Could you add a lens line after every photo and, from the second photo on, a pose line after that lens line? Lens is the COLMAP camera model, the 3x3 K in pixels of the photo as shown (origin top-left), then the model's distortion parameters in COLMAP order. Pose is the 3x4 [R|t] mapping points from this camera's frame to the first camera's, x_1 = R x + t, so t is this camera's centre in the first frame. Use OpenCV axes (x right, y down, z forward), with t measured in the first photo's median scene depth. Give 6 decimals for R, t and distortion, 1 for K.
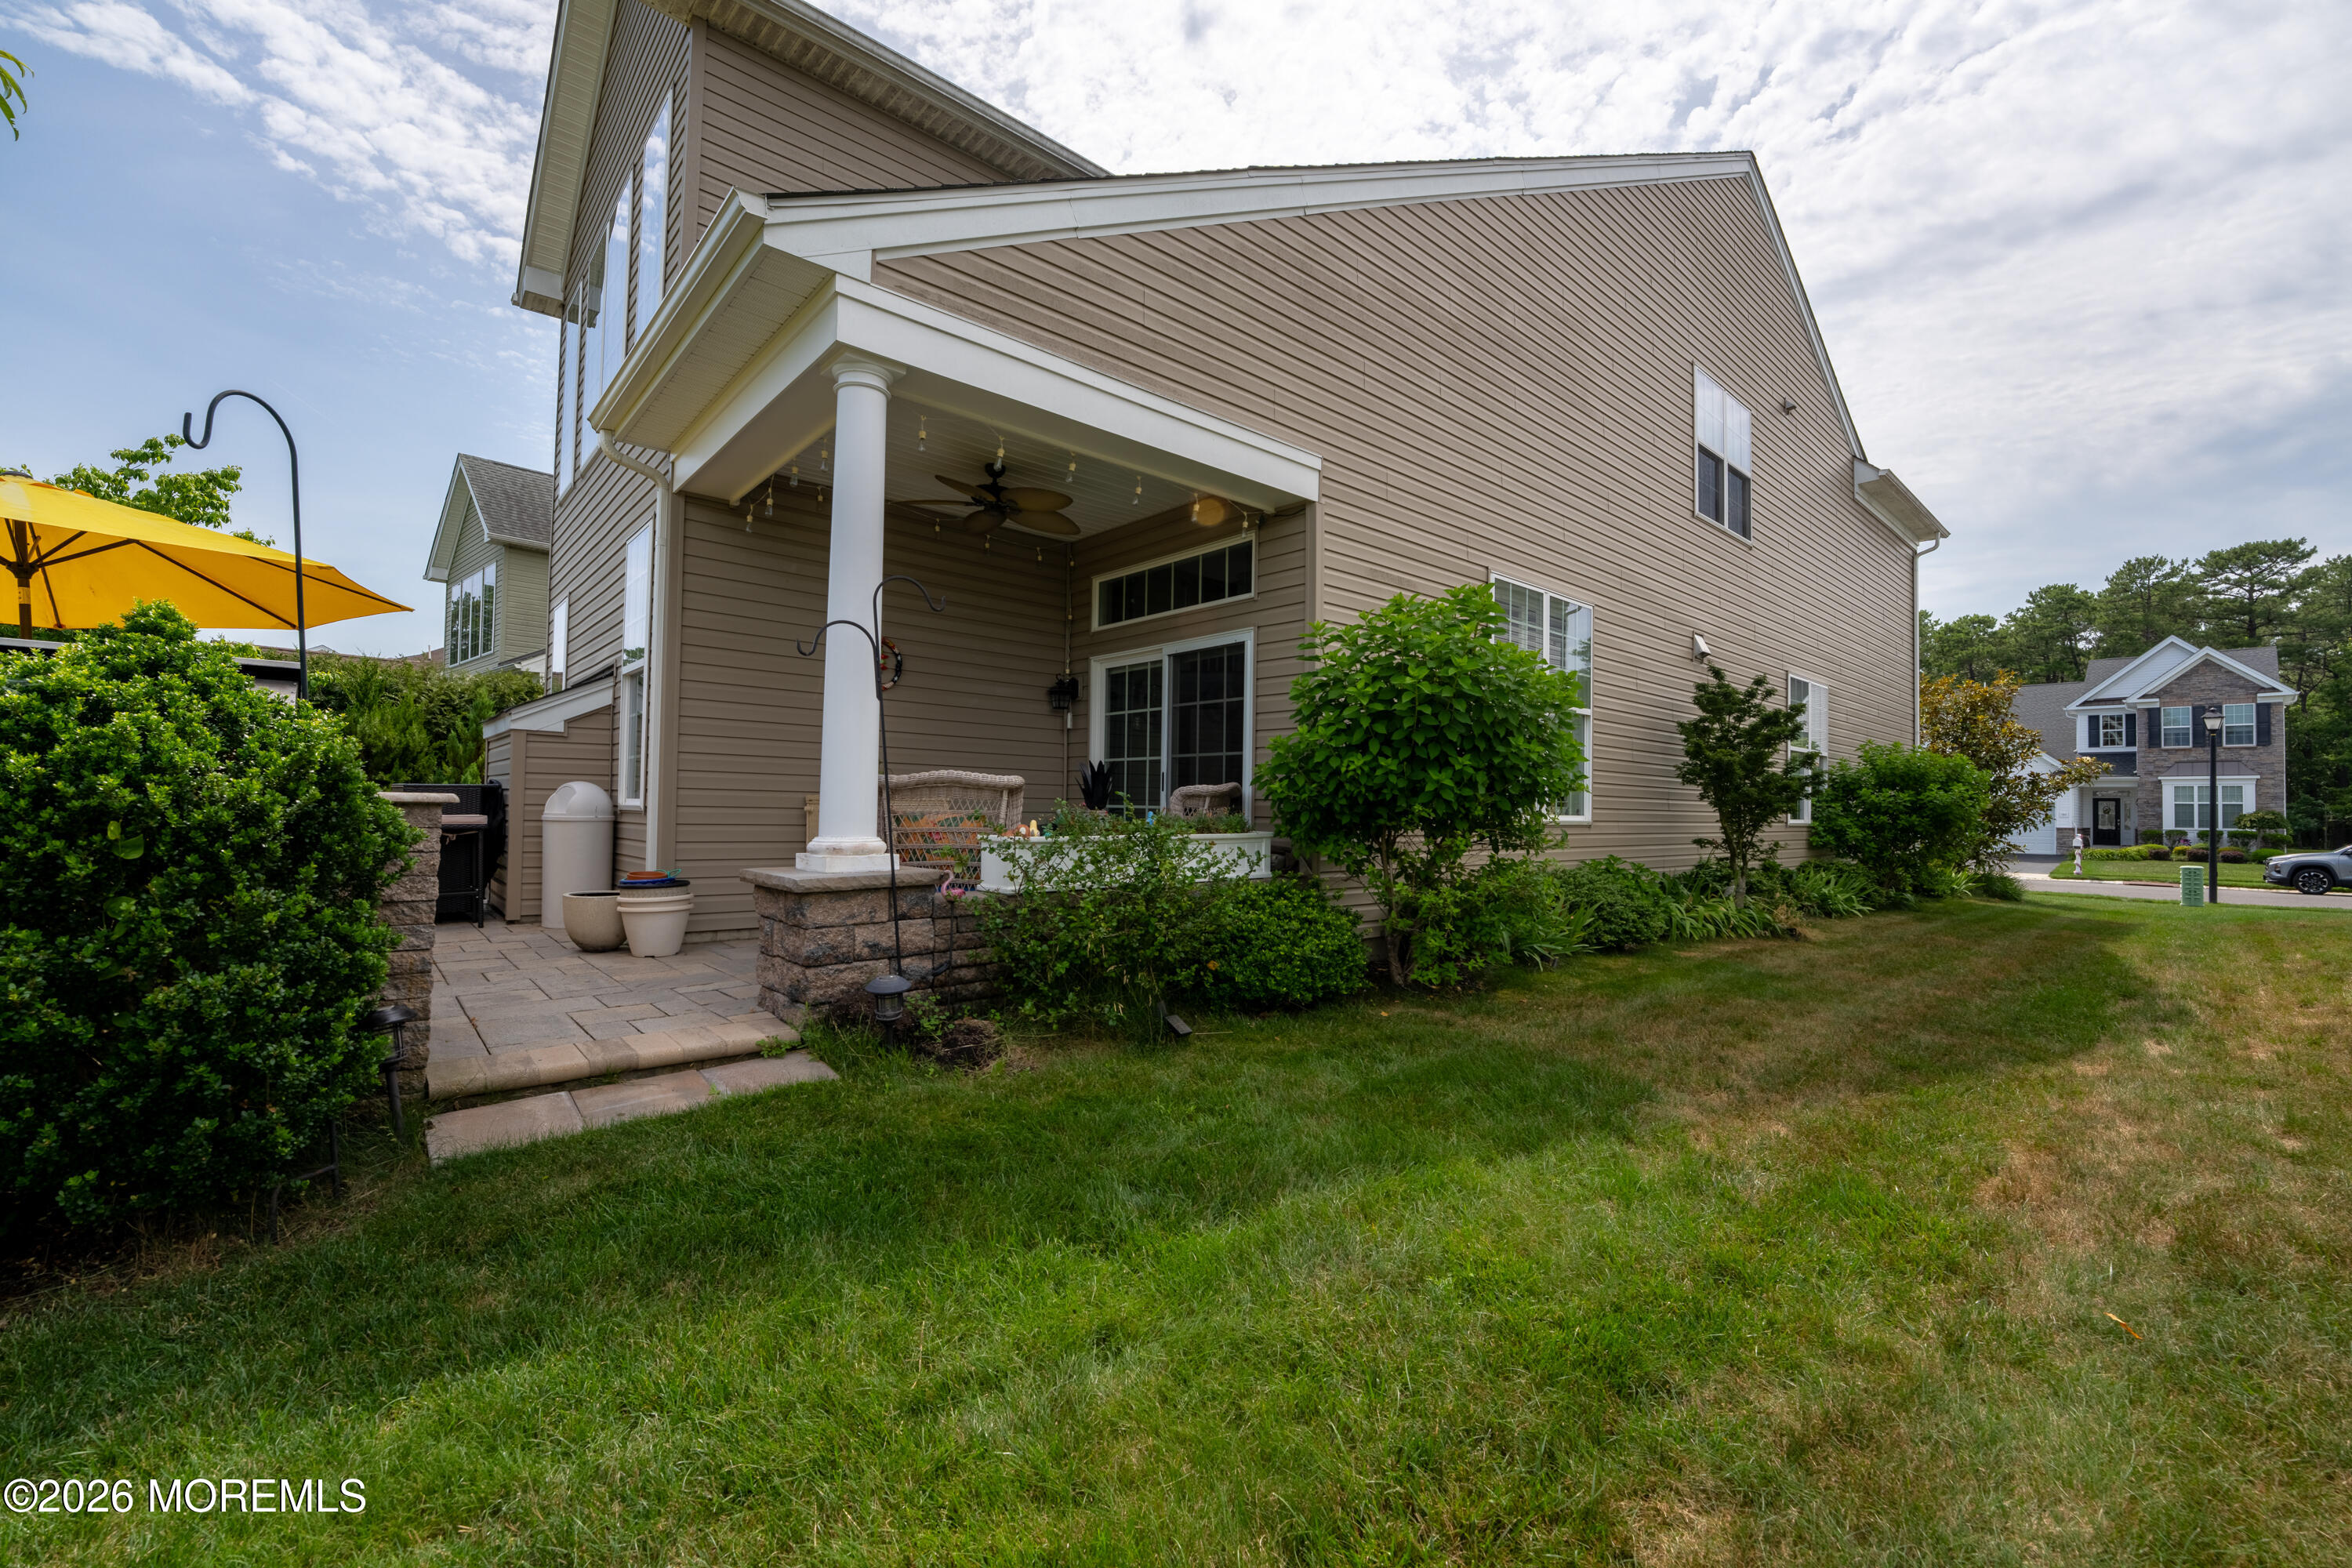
lens RADIAL K [[949.4, 0, 1160.7], [0, 949.4, 784.9], [0, 0, 1]] dist [-0.016900, -0.000256]
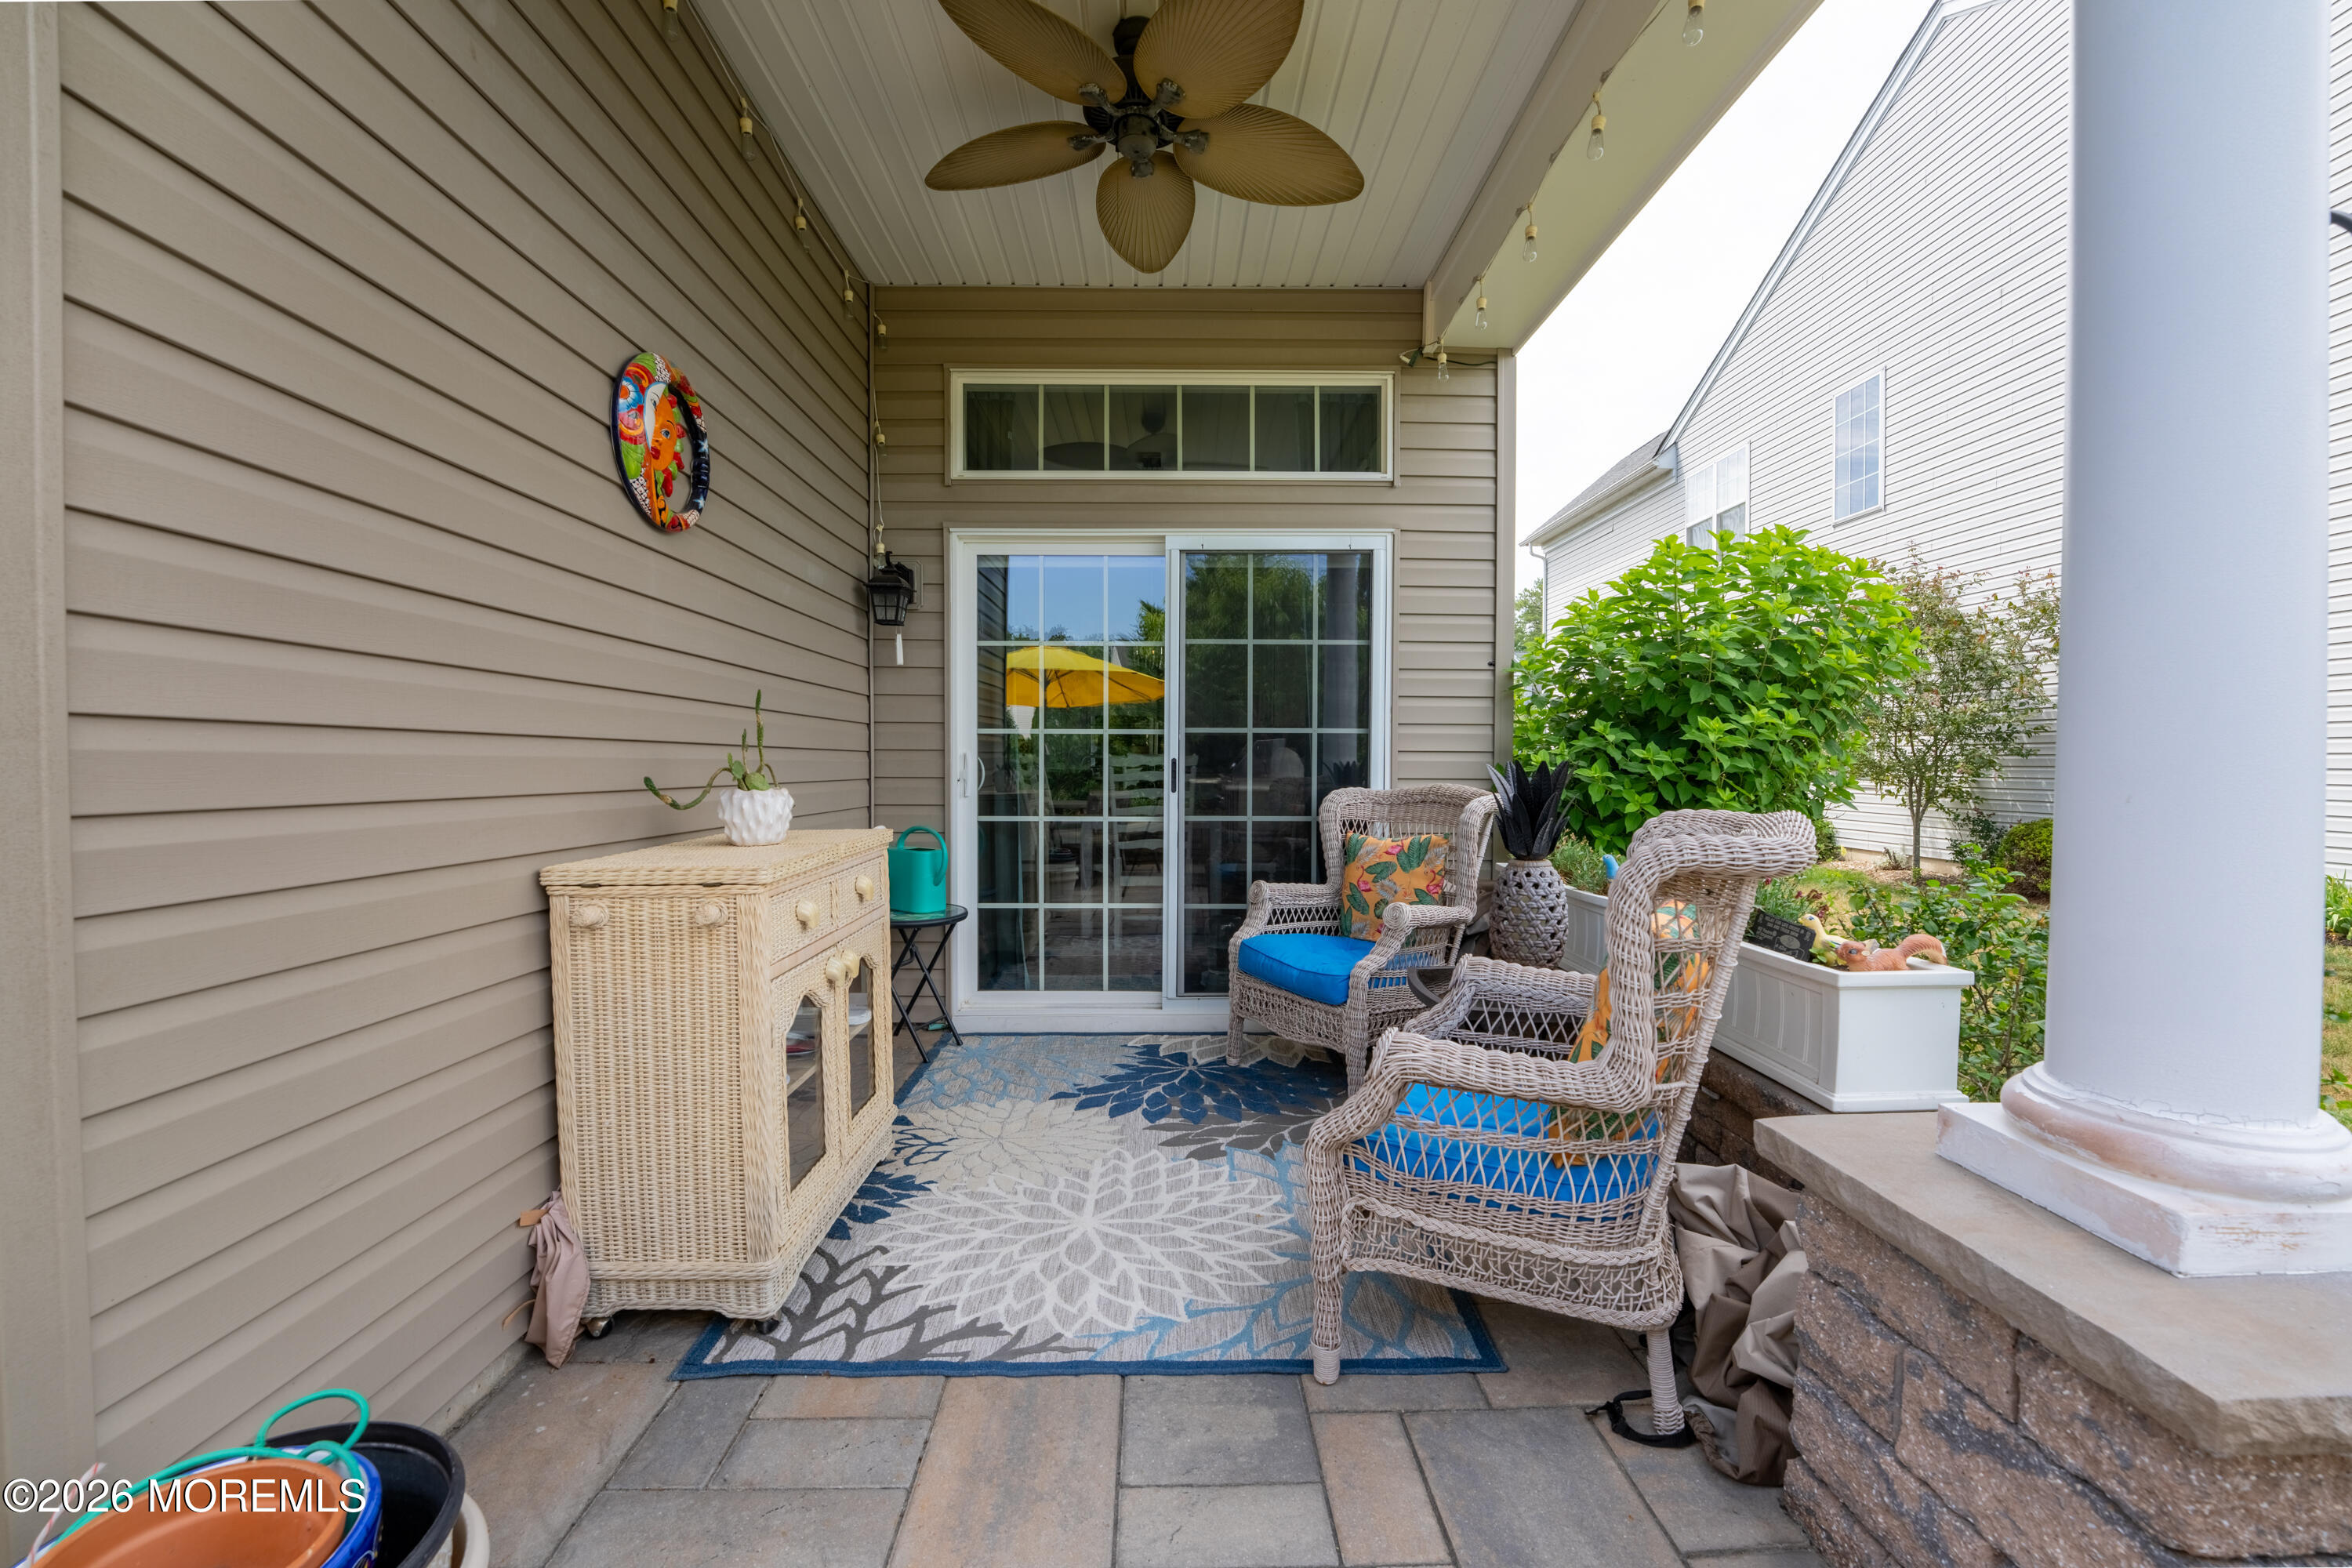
lens RADIAL K [[949.4, 0, 1160.7], [0, 949.4, 784.9], [0, 0, 1]] dist [-0.016900, -0.000256]
pose [[0.643638, -0.028696, 0.764792, -0.350498], [-0.010702, 0.998862, 0.046485, -0.019899], [-0.765255, -0.038105, 0.642598, 0.519737]]
